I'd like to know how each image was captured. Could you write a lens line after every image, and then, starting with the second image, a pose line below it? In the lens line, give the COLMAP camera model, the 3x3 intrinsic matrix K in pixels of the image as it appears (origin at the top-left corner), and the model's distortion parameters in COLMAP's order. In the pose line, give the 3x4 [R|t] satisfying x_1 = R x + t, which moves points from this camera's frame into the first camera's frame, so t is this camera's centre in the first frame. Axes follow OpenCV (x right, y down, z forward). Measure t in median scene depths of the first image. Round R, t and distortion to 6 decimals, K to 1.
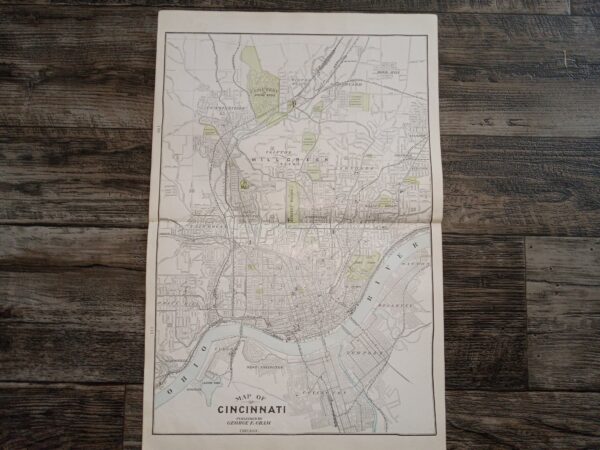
lens RADIAL K [[608.7, 0, 296.8], [0, 608.7, 225.9], [0, 0, 1]] dist [-0.006972, -0.015536]
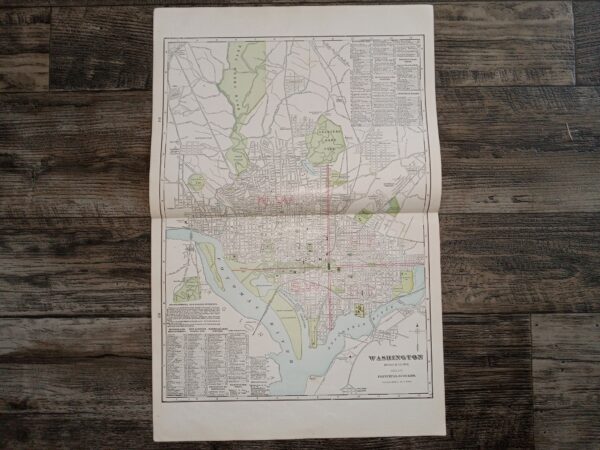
lens RADIAL K [[608.7, 0, 296.8], [0, 608.7, 225.9], [0, 0, 1]] dist [-0.006972, -0.015536]
pose [[0.999524, -0.029033, -0.010436, 0.003042], [0.029566, 0.998037, 0.055211, -0.194958], [0.008813, -0.055494, 0.998420, 0.000380]]
